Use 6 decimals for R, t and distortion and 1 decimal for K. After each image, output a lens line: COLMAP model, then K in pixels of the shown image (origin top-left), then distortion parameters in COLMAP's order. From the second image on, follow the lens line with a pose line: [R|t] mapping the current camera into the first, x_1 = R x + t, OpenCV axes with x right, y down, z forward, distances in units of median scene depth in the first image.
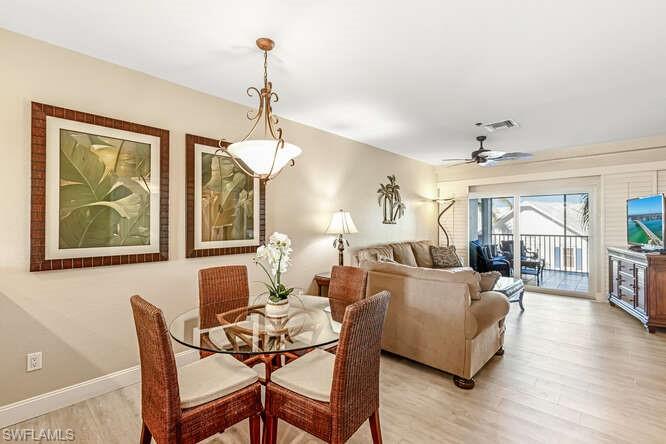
lens RADIAL K [[305.1, 0, 330.3], [0, 305.1, 222.2], [0, 0, 1]] dist [0.003016, -0.000011]
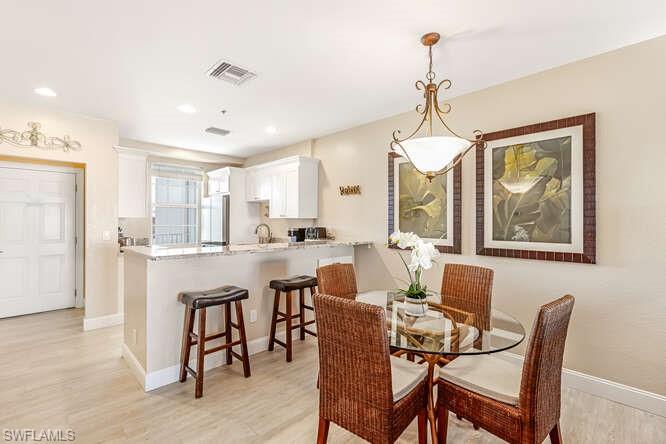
lens RADIAL K [[305.1, 0, 358.8], [0, 305.1, 218.3], [0, 0, 1]] dist [0.003016, -0.000011]
pose [[-0.002101, -0.004900, -0.999986, 0.369947], [0.002897, 0.999984, -0.004906, -0.001436], [0.999994, -0.002907, -0.002087, 0.378504]]
